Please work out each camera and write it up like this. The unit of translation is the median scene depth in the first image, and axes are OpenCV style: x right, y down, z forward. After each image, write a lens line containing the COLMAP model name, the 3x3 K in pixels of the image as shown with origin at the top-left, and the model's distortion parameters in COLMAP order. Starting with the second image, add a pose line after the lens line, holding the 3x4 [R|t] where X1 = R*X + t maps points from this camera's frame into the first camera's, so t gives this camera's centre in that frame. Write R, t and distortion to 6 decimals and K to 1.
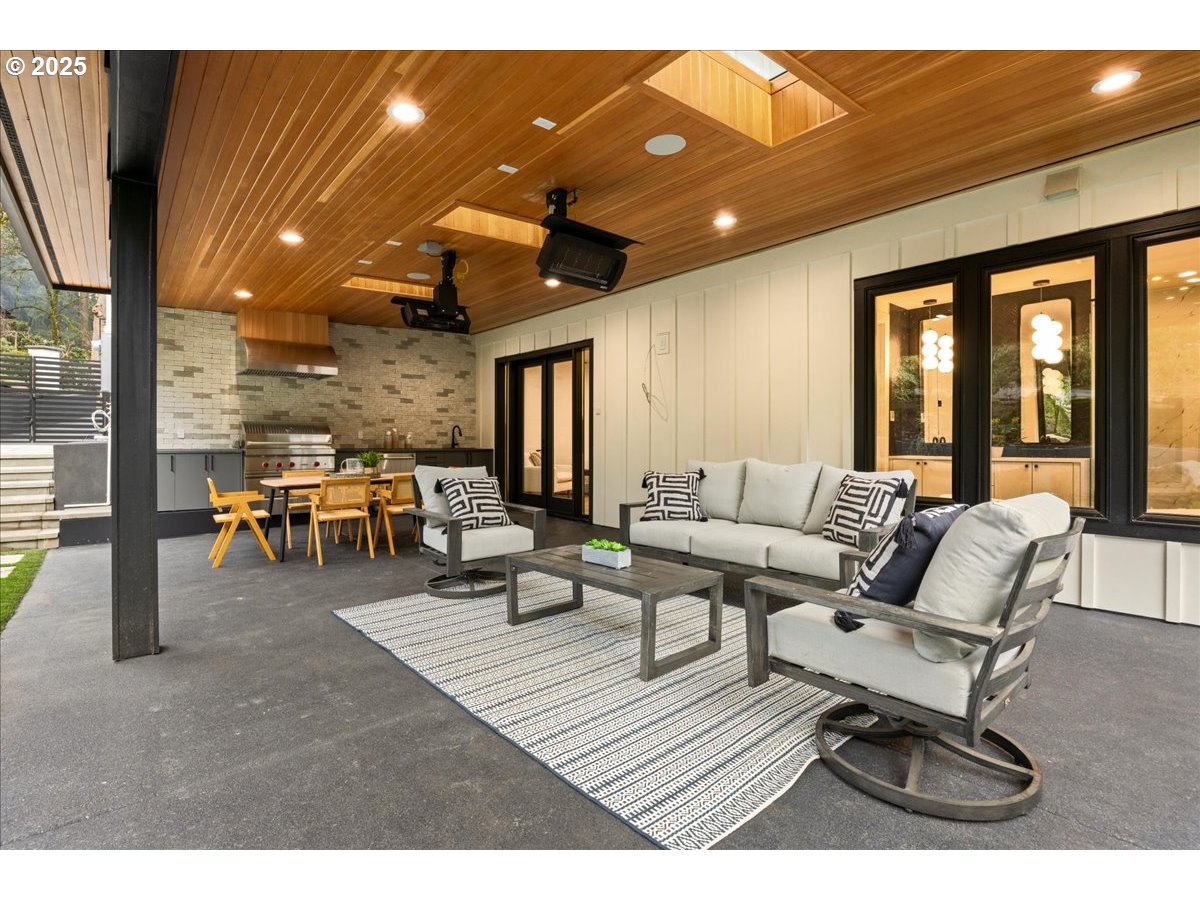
lens RADIAL K [[581.7, 0, 600.0], [0, 581.7, 450.0], [0, 0, 1]] dist [-0.012324, 0.000005]
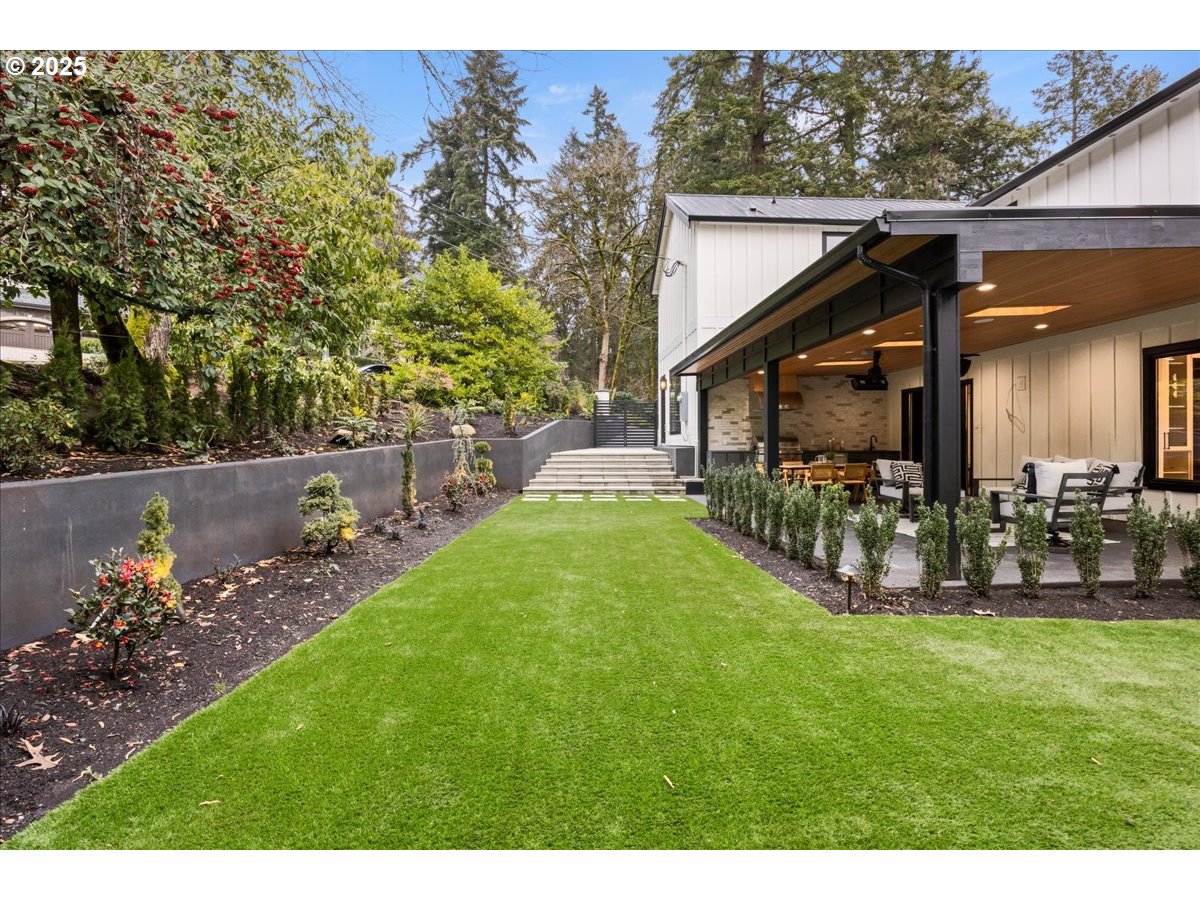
lens RADIAL K [[581.7, 0, 600.0], [0, 581.7, 450.0], [0, 0, 1]] dist [-0.012324, 0.000005]
pose [[0.794309, 0.000802, -0.607514, 0.135869], [-0.003367, 0.999990, -0.003081, 0.003957], [0.607505, 0.004493, 0.794303, -0.816432]]
